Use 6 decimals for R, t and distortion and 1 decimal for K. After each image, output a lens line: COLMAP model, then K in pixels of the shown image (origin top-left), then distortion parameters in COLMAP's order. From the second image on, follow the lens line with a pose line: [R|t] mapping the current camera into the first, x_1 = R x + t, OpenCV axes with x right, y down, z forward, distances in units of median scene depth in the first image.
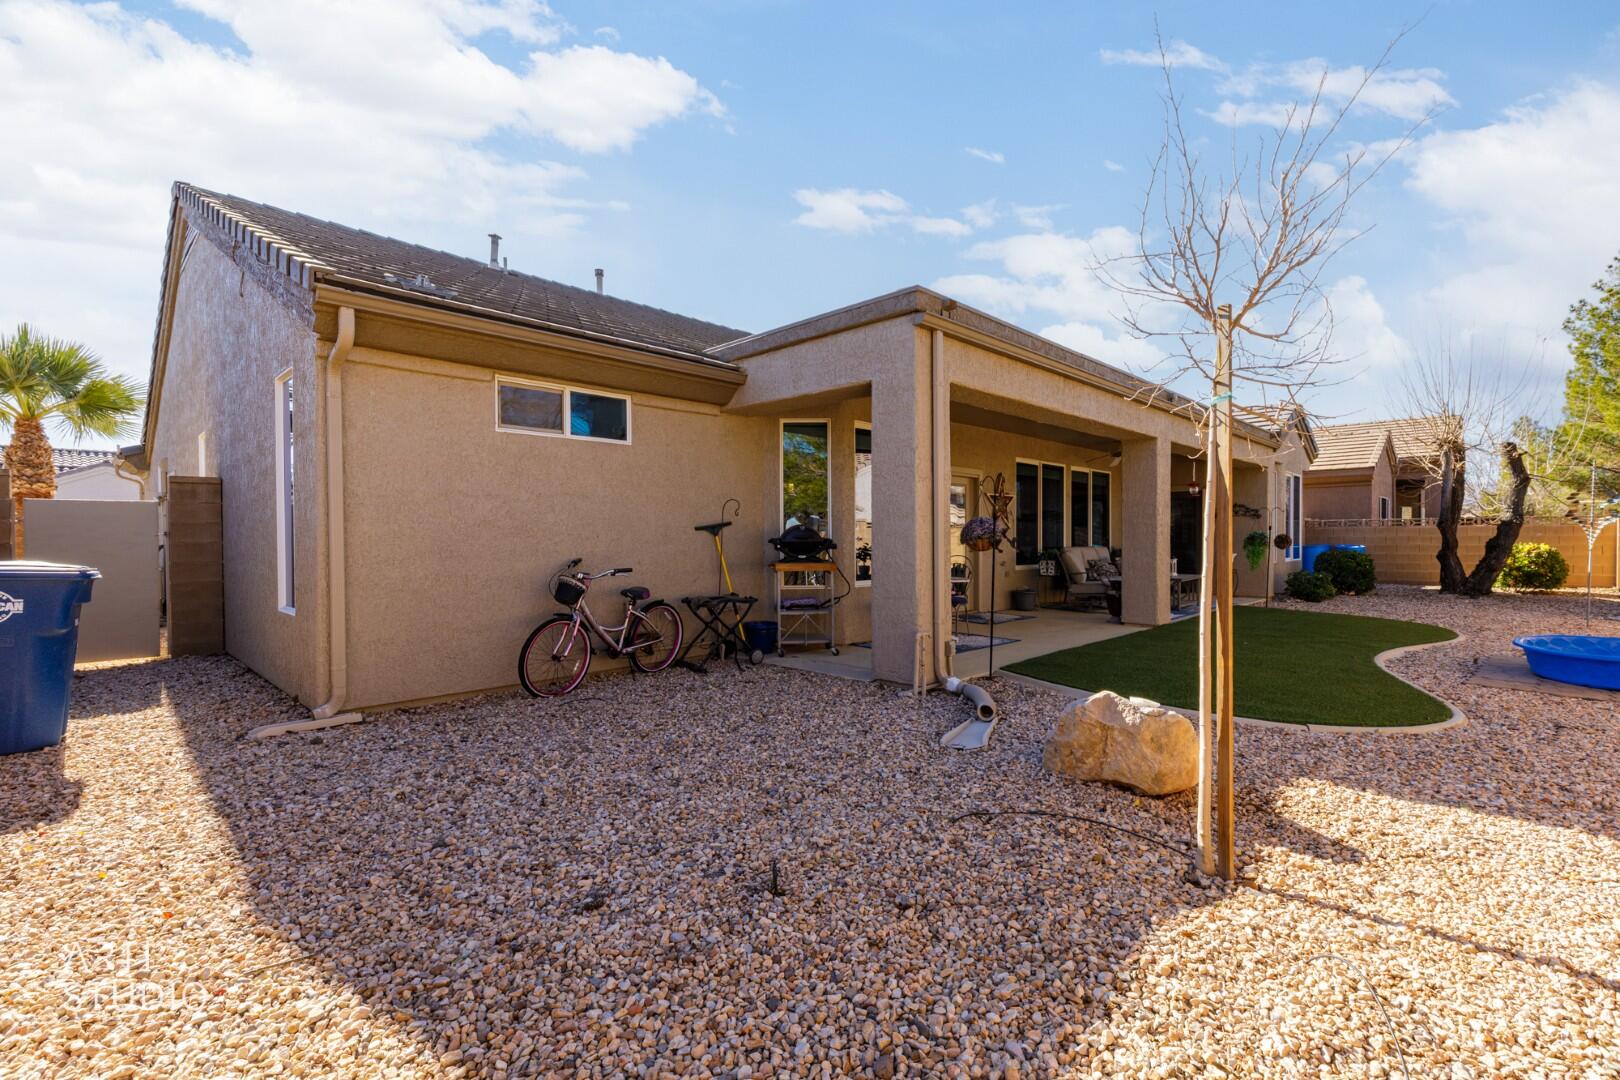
lens RADIAL K [[734.8, 0, 804.0], [0, 734.8, 545.2], [0, 0, 1]] dist [0.002229, -0.000196]
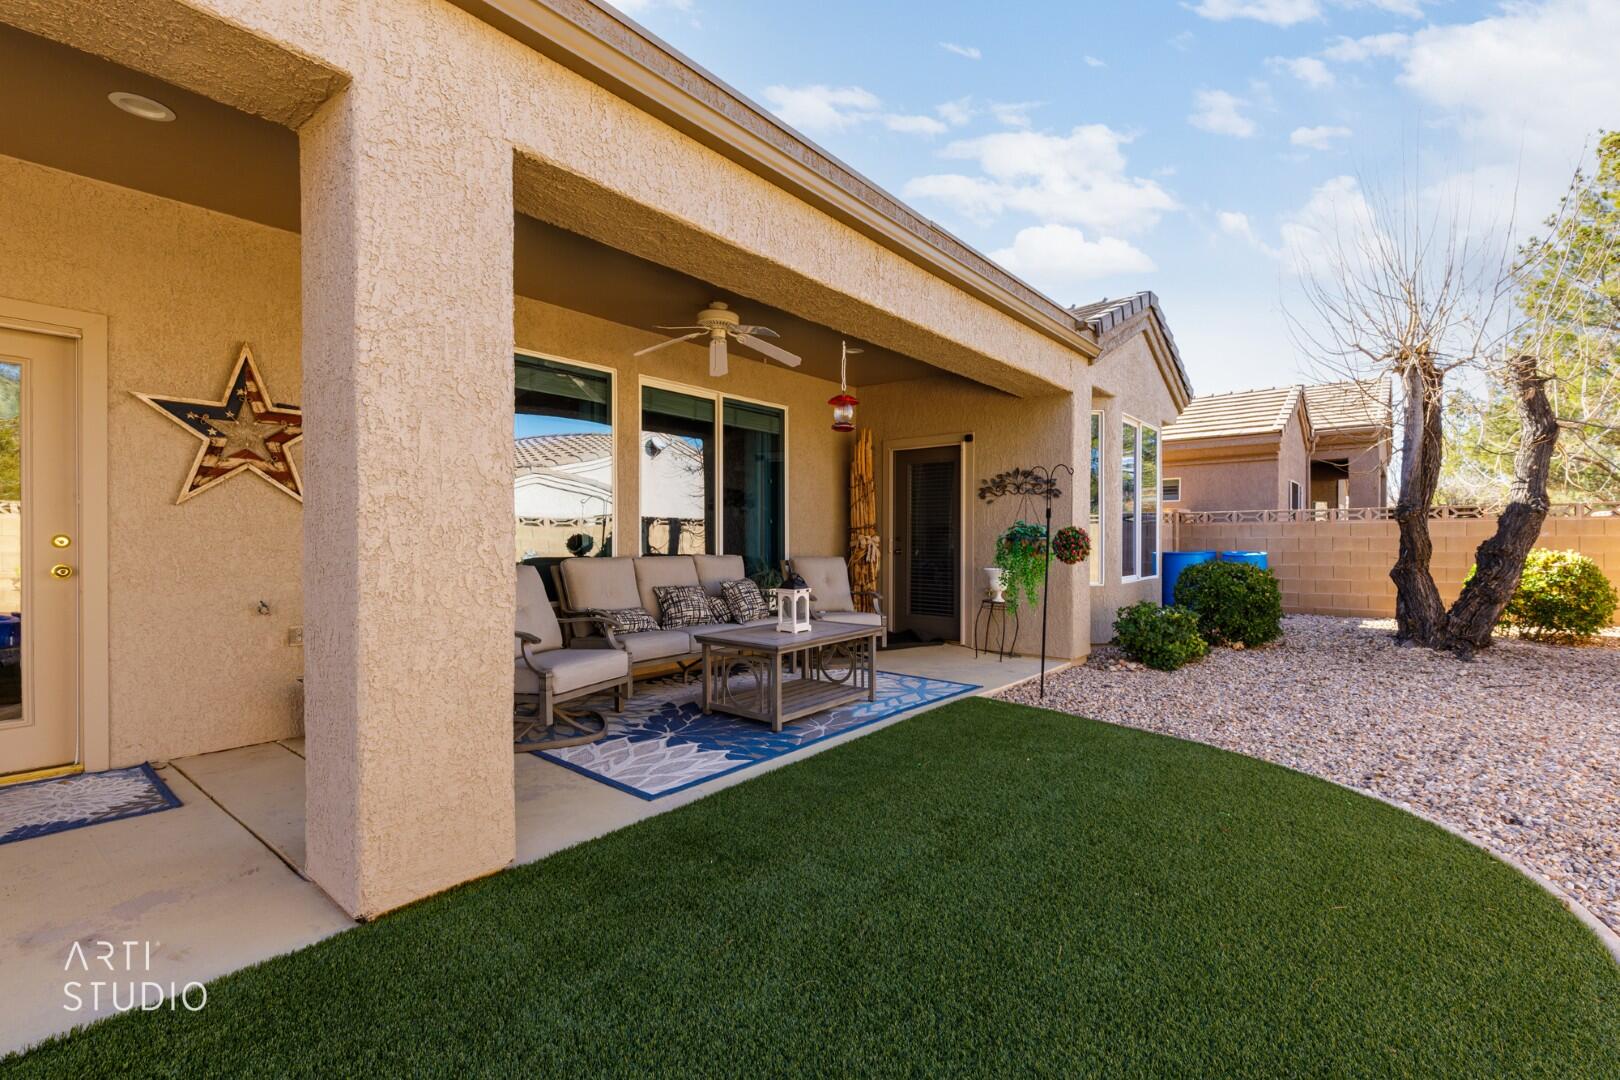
lens RADIAL K [[734.8, 0, 811.0], [0, 734.8, 549.3], [0, 0, 1]] dist [0.002229, -0.000196]
pose [[0.996237, 0.000643, 0.086664, 0.397317], [-0.000157, 0.999984, -0.005620, 0.000450], [-0.086667, 0.005585, 0.996222, 0.507623]]
